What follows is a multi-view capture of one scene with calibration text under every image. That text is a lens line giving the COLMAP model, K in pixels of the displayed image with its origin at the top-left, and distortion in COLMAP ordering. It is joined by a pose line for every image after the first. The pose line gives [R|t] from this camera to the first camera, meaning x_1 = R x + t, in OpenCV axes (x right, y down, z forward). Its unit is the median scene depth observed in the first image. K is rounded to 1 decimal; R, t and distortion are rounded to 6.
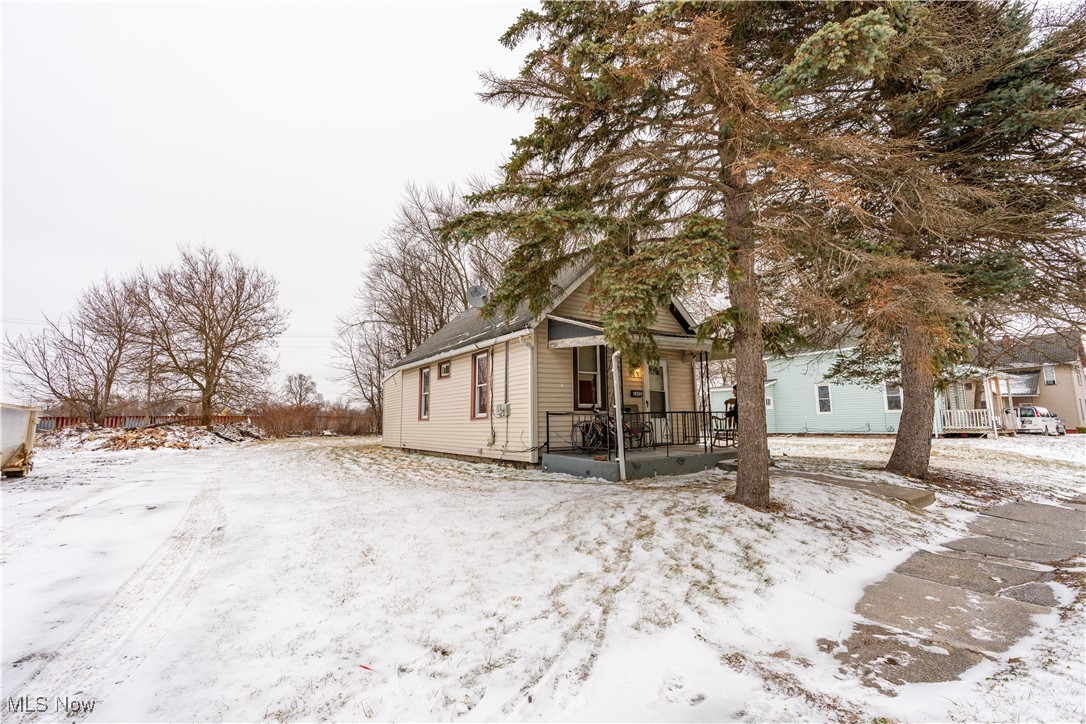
lens RADIAL K [[500.4, 0, 543.0], [0, 500.4, 362.0], [0, 0, 1]] dist [0.001873, 0.000424]
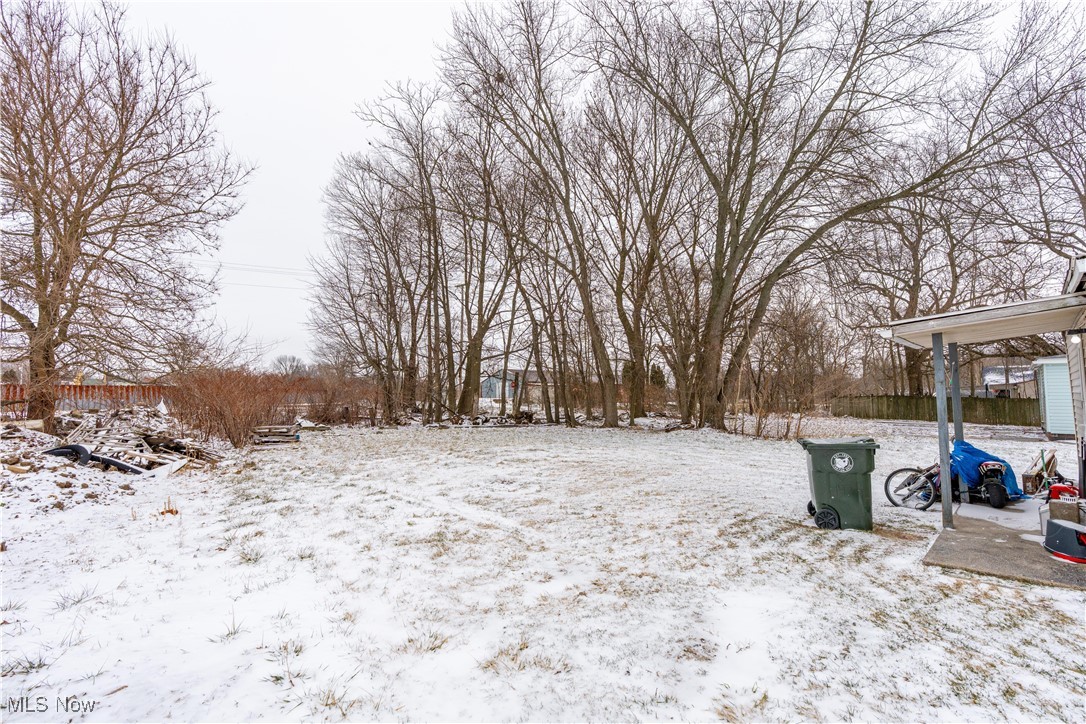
lens RADIAL K [[500.4, 0, 543.0], [0, 500.4, 362.0], [0, 0, 1]] dist [0.001873, 0.000424]
pose [[0.983148, 0.018156, 0.181907, -0.333259], [-0.028081, 0.998245, 0.052134, 0.046677], [-0.180642, -0.056363, 0.981933, 0.507714]]
